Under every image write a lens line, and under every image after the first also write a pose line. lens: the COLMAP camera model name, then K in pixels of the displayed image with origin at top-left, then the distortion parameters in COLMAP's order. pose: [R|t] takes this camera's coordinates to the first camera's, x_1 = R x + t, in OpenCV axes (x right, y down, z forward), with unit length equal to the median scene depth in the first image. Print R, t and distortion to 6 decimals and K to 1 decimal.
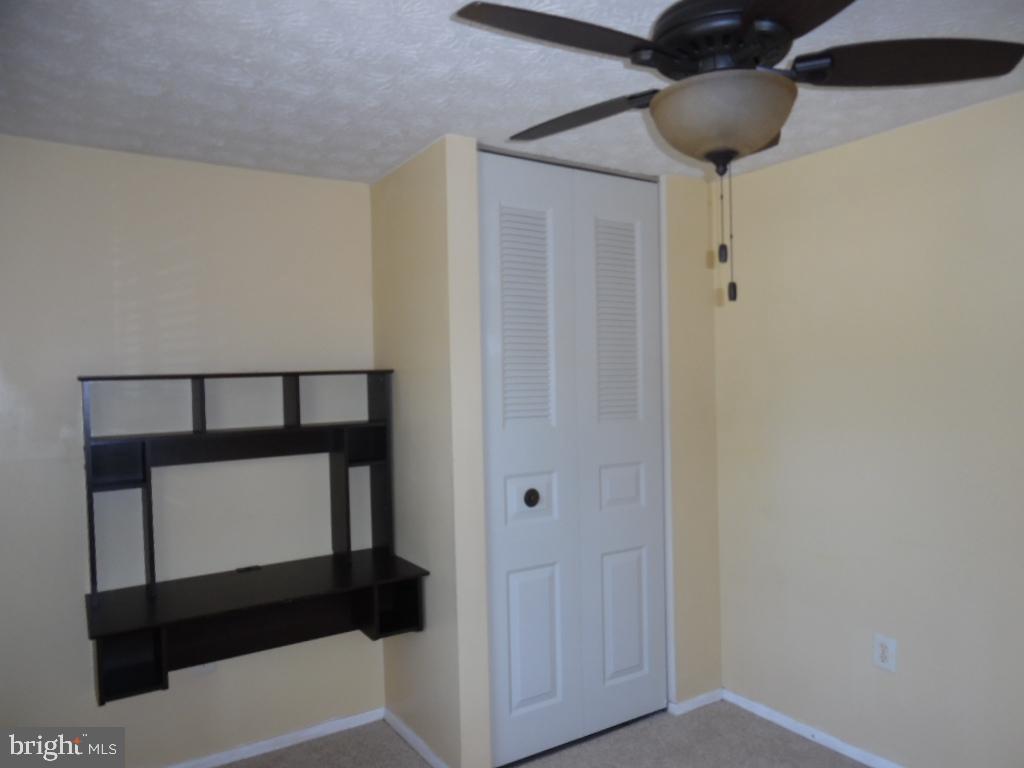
lens RADIAL K [[722.4, 0, 517.8], [0, 722.4, 388.4], [0, 0, 1]] dist [-0.000864, -0.032823]
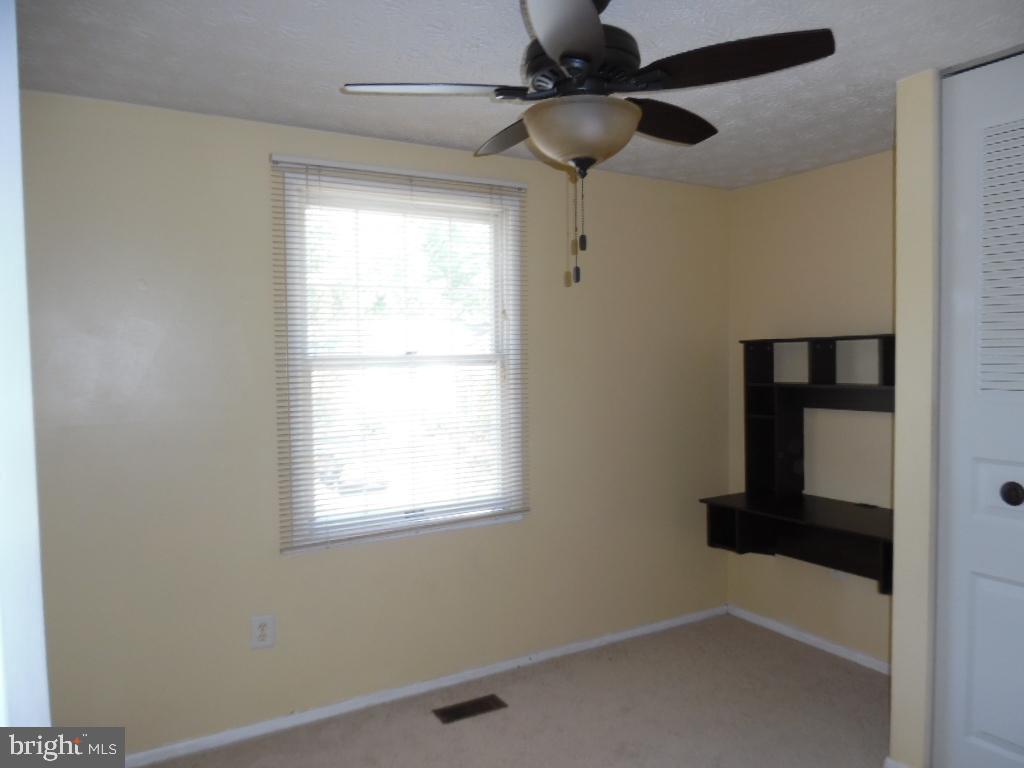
lens RADIAL K [[722.4, 0, 517.8], [0, 722.4, 388.4], [0, 0, 1]] dist [-0.000864, -0.032823]
pose [[-0.029011, 0.063406, -0.997566, 0.918124], [-0.002191, 0.997980, 0.063496, -0.010483], [0.999577, 0.004028, -0.028814, 0.558652]]
